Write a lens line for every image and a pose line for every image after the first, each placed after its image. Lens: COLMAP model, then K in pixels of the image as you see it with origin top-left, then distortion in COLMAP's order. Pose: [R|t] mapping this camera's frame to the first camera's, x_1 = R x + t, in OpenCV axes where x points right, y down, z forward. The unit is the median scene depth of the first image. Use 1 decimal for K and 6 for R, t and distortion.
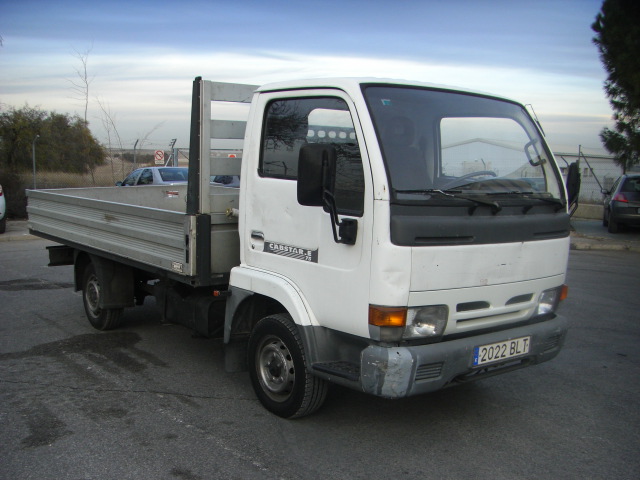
lens RADIAL K [[720.2, 0, 319.9], [0, 720.2, 243.6], [0, 0, 1]] dist [-0.141653, 0.000000]
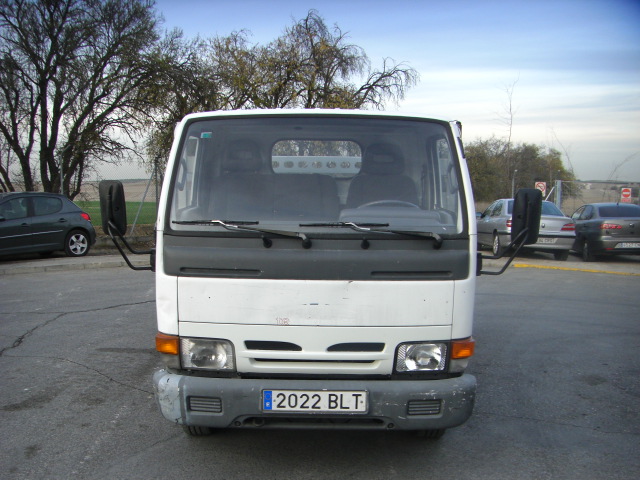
lens RADIAL K [[720.2, 0, 318.3], [0, 720.2, 243.8], [0, 0, 1]] dist [-0.141653, 0.000000]
pose [[0.786597, 0.026760, -0.616886, 0.820407], [-0.051673, 0.998409, -0.022579, -0.026370], [0.615301, 0.049636, 0.786728, 0.295253]]
